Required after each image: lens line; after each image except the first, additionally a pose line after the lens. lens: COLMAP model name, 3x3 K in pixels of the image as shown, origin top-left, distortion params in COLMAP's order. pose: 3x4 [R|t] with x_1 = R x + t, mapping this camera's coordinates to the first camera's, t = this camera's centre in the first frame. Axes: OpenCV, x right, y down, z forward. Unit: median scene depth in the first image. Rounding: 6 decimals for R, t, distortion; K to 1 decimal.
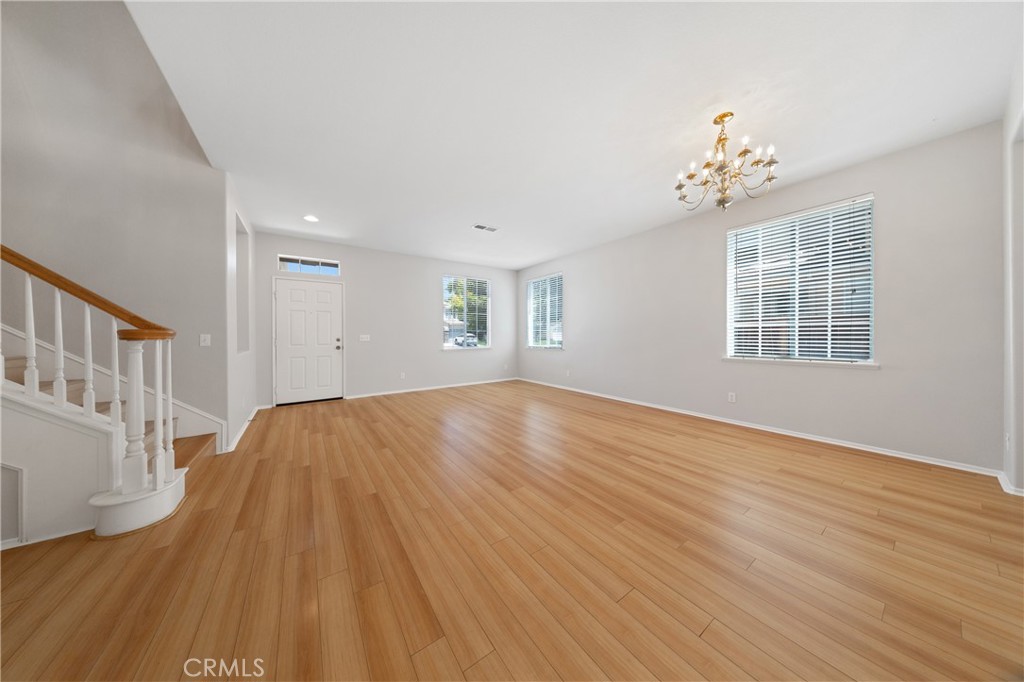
lens RADIAL K [[299.8, 0, 512.0], [0, 299.8, 341.0], [0, 0, 1]] dist [0.000168, 0.000005]
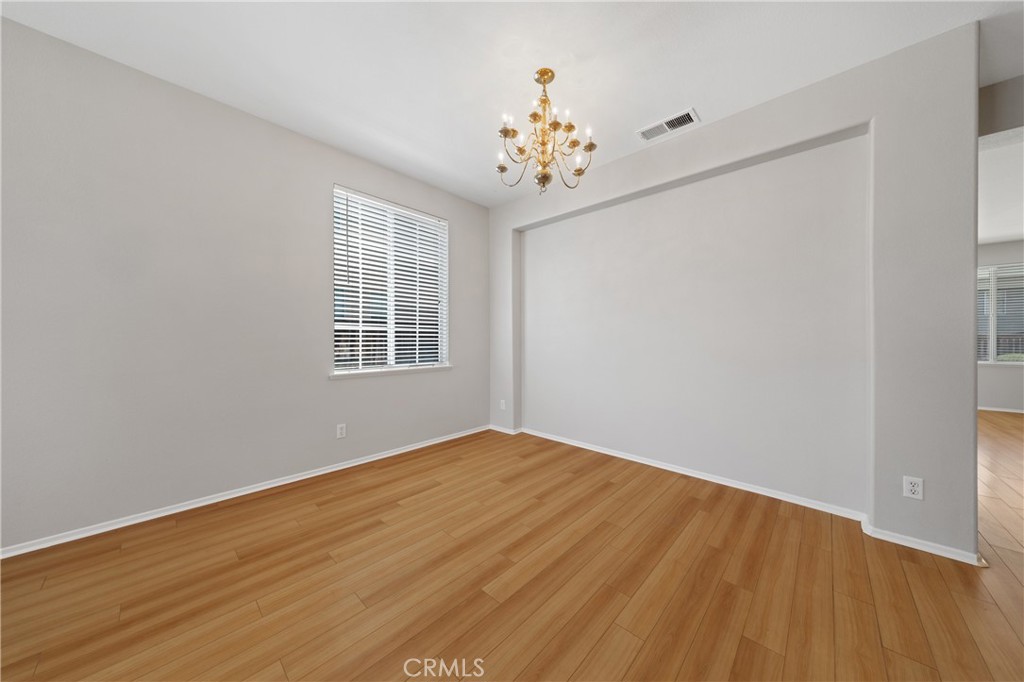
lens RADIAL K [[334.1, 0, 512.0], [0, 334.1, 341.0], [0, 0, 1]] dist [0.000827, -0.000008]
pose [[-0.203945, -0.002293, 0.978980, -0.144800], [0.014148, 0.999886, 0.005289, -0.024629], [-0.978880, 0.014929, -0.203889, 1.091553]]
